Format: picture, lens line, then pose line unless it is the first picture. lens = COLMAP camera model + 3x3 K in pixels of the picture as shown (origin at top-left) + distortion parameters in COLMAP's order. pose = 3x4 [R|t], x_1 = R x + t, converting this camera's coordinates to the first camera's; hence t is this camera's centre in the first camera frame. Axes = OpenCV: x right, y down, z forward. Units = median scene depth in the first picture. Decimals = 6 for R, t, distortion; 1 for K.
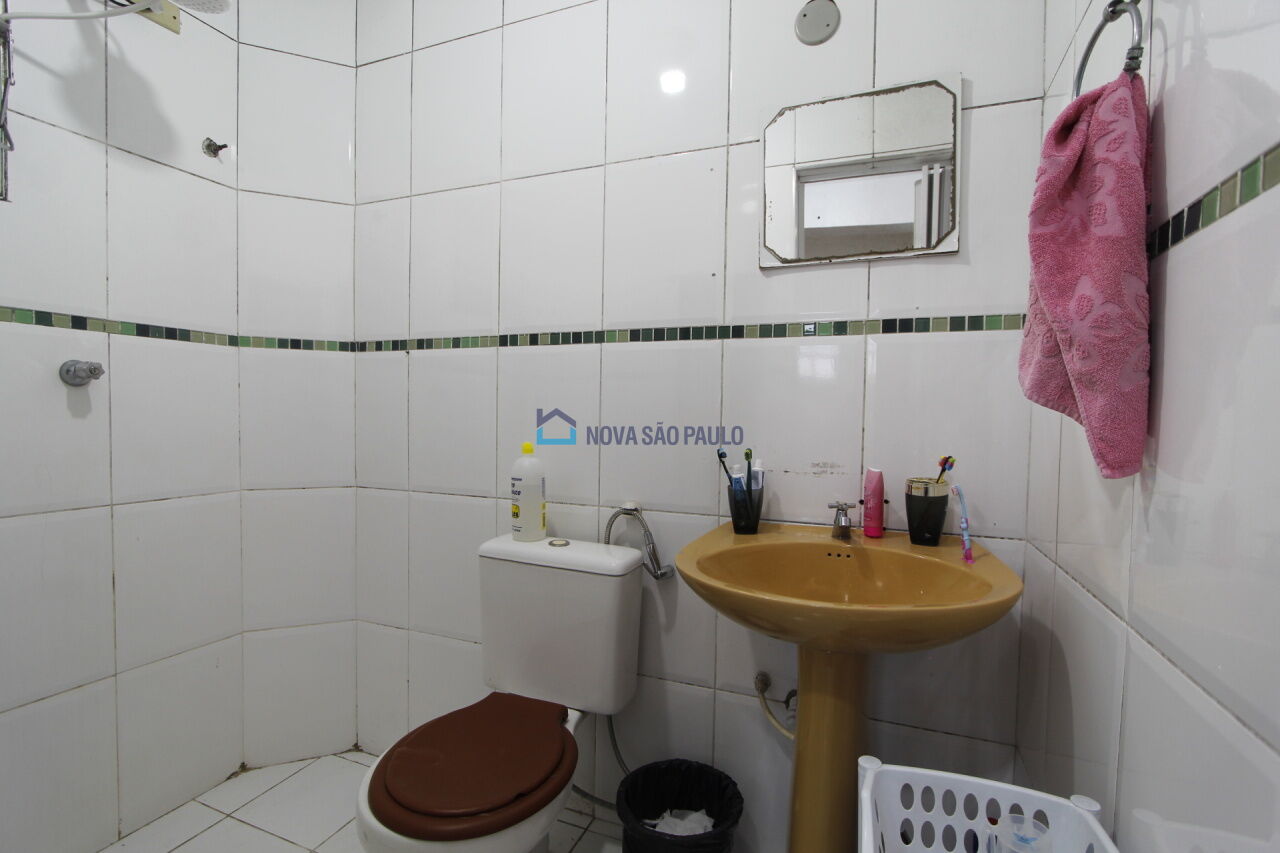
lens RADIAL K [[590.8, 0, 640.0], [0, 590.8, 431.5], [0, 0, 1]] dist [-0.016338, 0.003367]
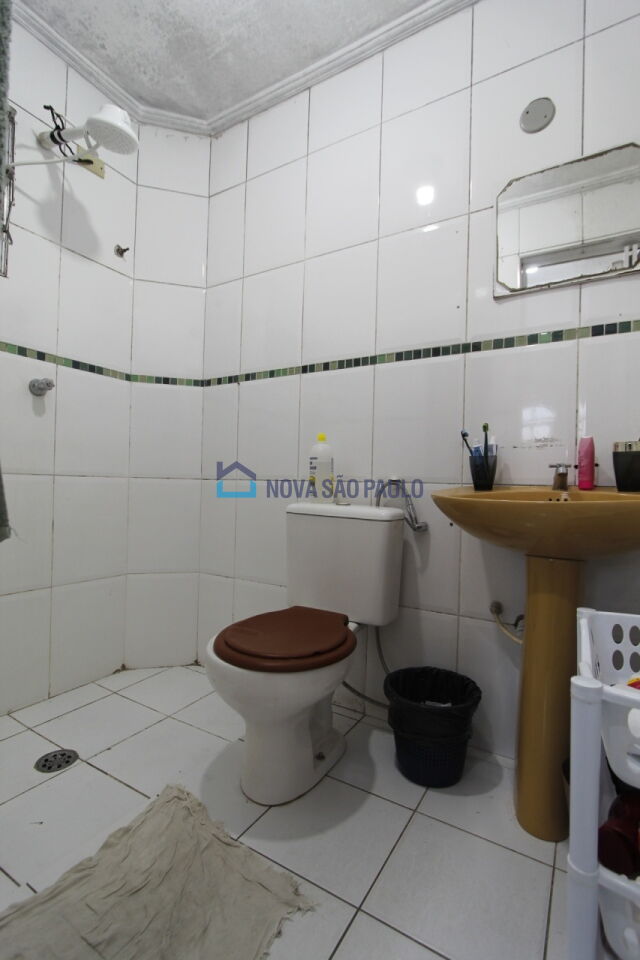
lens RADIAL K [[443.1, 0, 325.0], [0, 443.1, 479.2], [0, 0, 1]] dist [-0.016338, 0.003367]
pose [[0.988116, 0.008670, -0.153463, -0.020097], [-0.015206, 0.999024, -0.041468, 0.182035], [0.152954, 0.043309, 0.987284, -0.039843]]
